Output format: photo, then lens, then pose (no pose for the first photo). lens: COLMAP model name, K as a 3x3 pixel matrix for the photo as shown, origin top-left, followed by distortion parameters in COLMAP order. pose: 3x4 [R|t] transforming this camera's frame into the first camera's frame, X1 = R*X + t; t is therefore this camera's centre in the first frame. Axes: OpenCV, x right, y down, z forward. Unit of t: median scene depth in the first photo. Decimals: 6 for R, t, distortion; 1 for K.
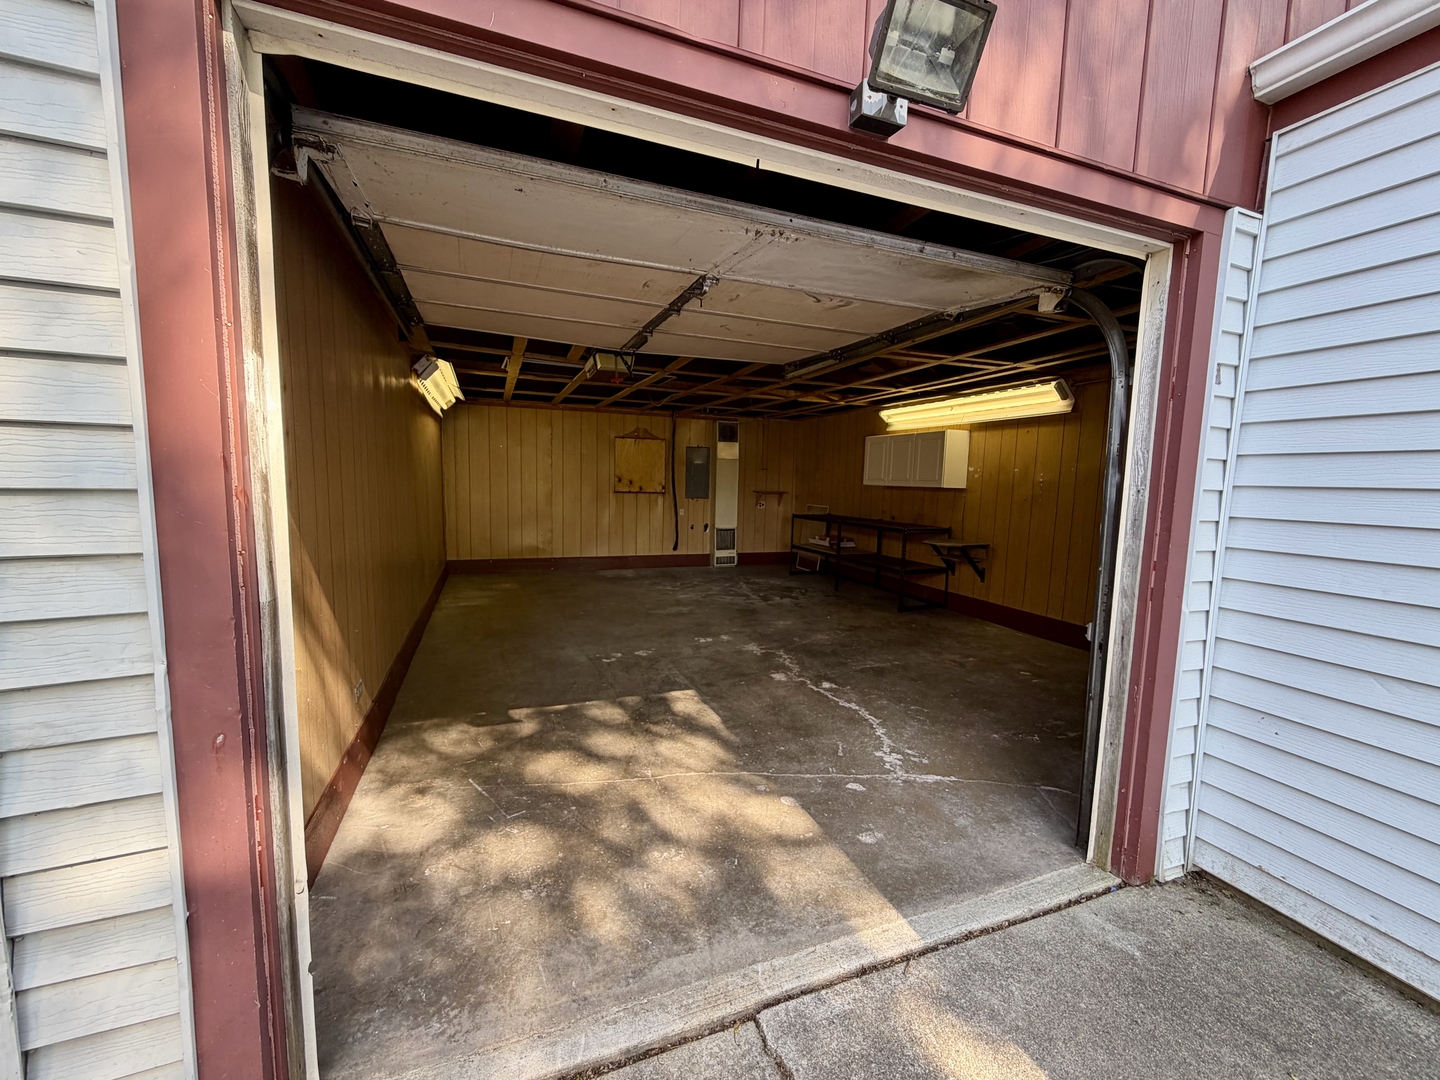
lens RADIAL K [[585.8, 0, 712.9], [0, 585.8, 542.9], [0, 0, 1]] dist [-0.001225, -0.000118]
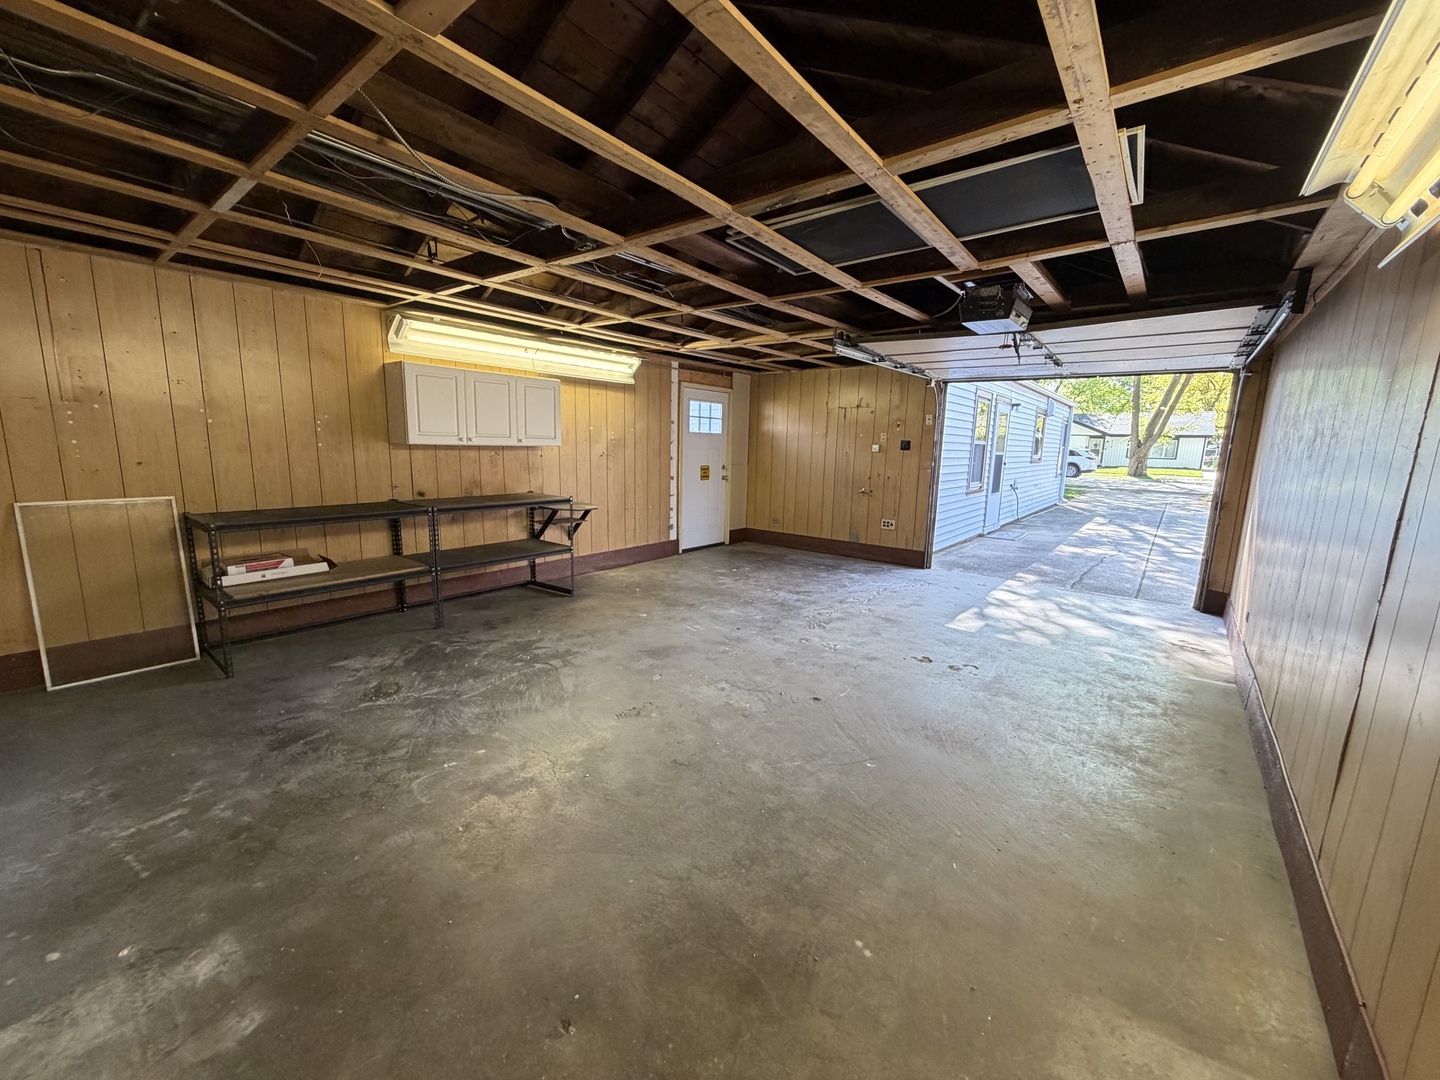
lens RADIAL K [[585.8, 0, 712.9], [0, 585.8, 542.9], [0, 0, 1]] dist [-0.001225, -0.000118]
pose [[-0.512903, -0.182189, 0.838891, -0.624263], [0.056892, 0.967857, 0.244982, -0.197415], [-0.856559, 0.173378, -0.486051, 1.582531]]
